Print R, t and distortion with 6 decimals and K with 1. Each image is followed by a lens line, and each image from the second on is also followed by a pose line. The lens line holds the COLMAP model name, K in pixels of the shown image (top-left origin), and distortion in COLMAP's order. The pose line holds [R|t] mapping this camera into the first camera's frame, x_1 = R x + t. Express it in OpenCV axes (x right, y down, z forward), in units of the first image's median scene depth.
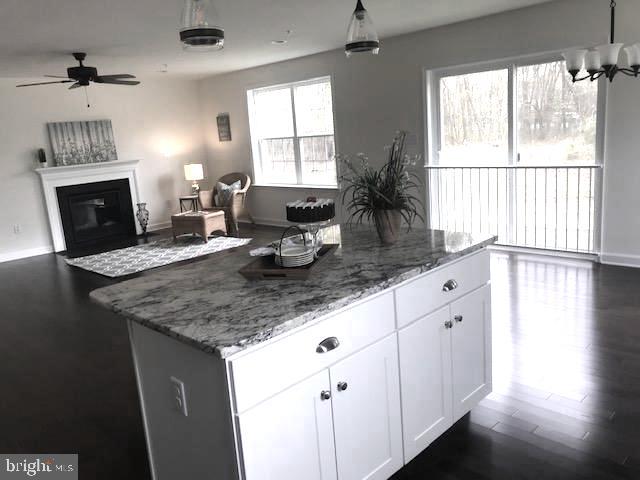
lens RADIAL K [[529.6, 0, 320.4], [0, 529.6, 238.0], [0, 0, 1]] dist [-0.000804, -0.007184]
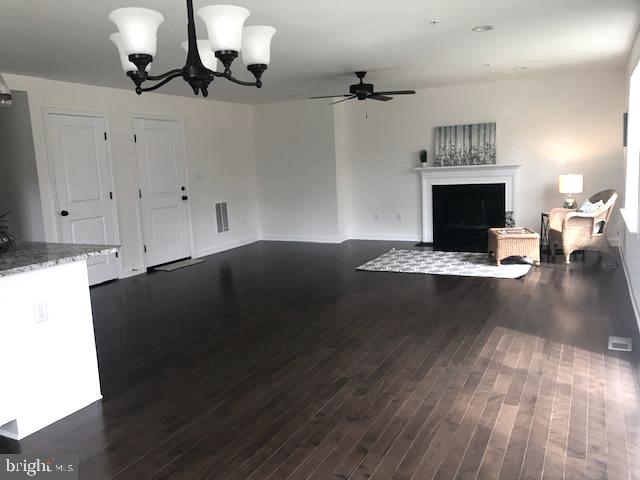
lens RADIAL K [[522.4, 0, 317.4], [0, 522.4, 237.8], [0, 0, 1]] dist [0.081427, -0.201187]
pose [[0.304224, 0.196263, -0.932163, 0.460482], [-0.168454, 0.974208, 0.150138, -0.109067], [0.937588, 0.111352, 0.329439, 0.407909]]
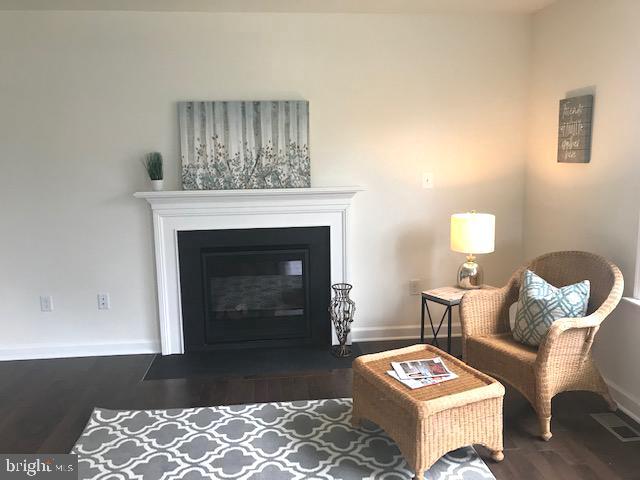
lens RADIAL K [[522.4, 0, 317.4], [0, 522.4, 237.8], [0, 0, 1]] dist [0.081427, -0.201187]
pose [[0.767517, 0.164735, -0.619500, -0.087271], [-0.170189, 0.984099, 0.050835, -0.132681], [0.618023, 0.066415, 0.783349, 0.669475]]
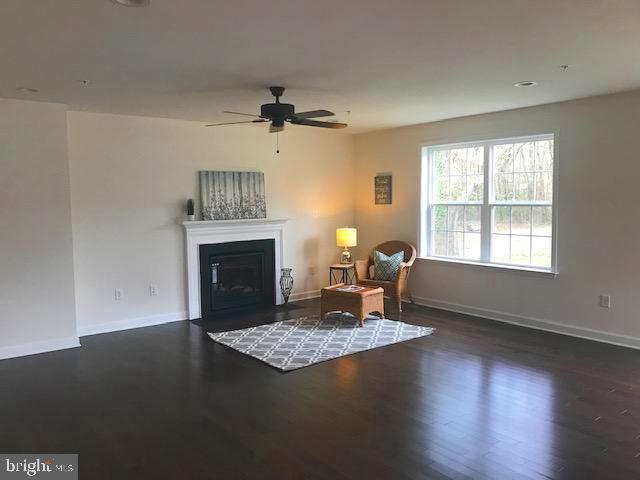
lens RADIAL K [[522.4, 0, 317.4], [0, 522.4, 237.8], [0, 0, 1]] dist [0.081427, -0.201187]
pose [[0.989415, 0.073506, -0.125118, -0.196703], [-0.087864, 0.989657, -0.113396, -0.025396], [0.115489, 0.123189, 0.985640, 0.172418]]
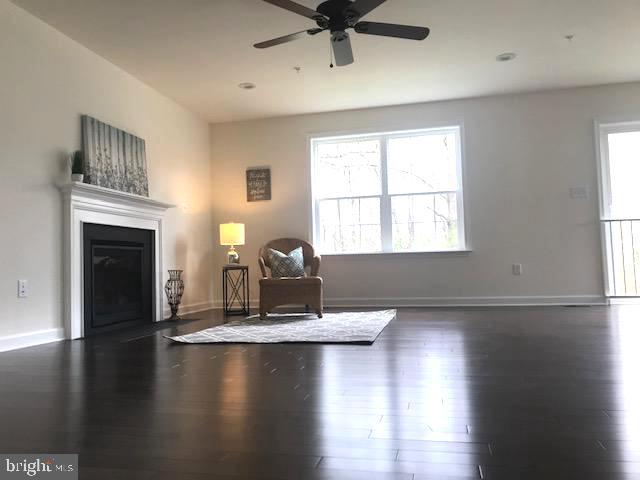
lens RADIAL K [[522.4, 0, 317.4], [0, 522.4, 237.8], [0, 0, 1]] dist [0.081427, -0.201187]
pose [[0.849698, 0.081070, 0.520999, -0.559023], [0.071056, 0.961489, -0.265499, 0.084115], [-0.522459, 0.262614, 0.811215, 0.402617]]
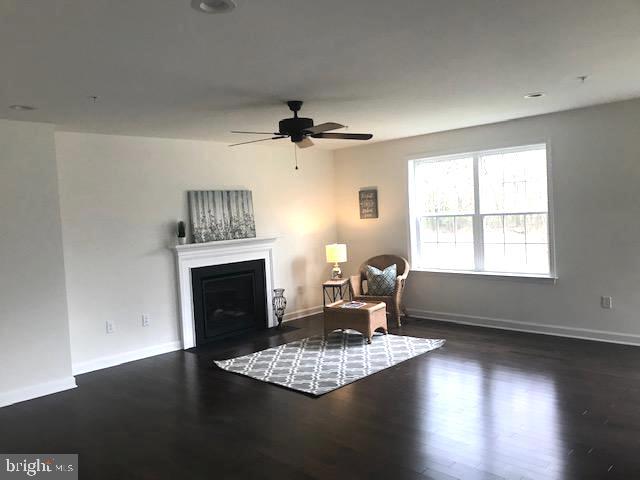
lens RADIAL K [[522.4, 0, 317.4], [0, 522.4, 237.8], [0, 0, 1]] dist [0.081427, -0.201187]
pose [[0.999707, 0.024225, -0.000092, -0.295896], [-0.023956, 0.988012, -0.152507, -0.022682], [-0.003604, 0.152465, 0.988302, 0.185179]]
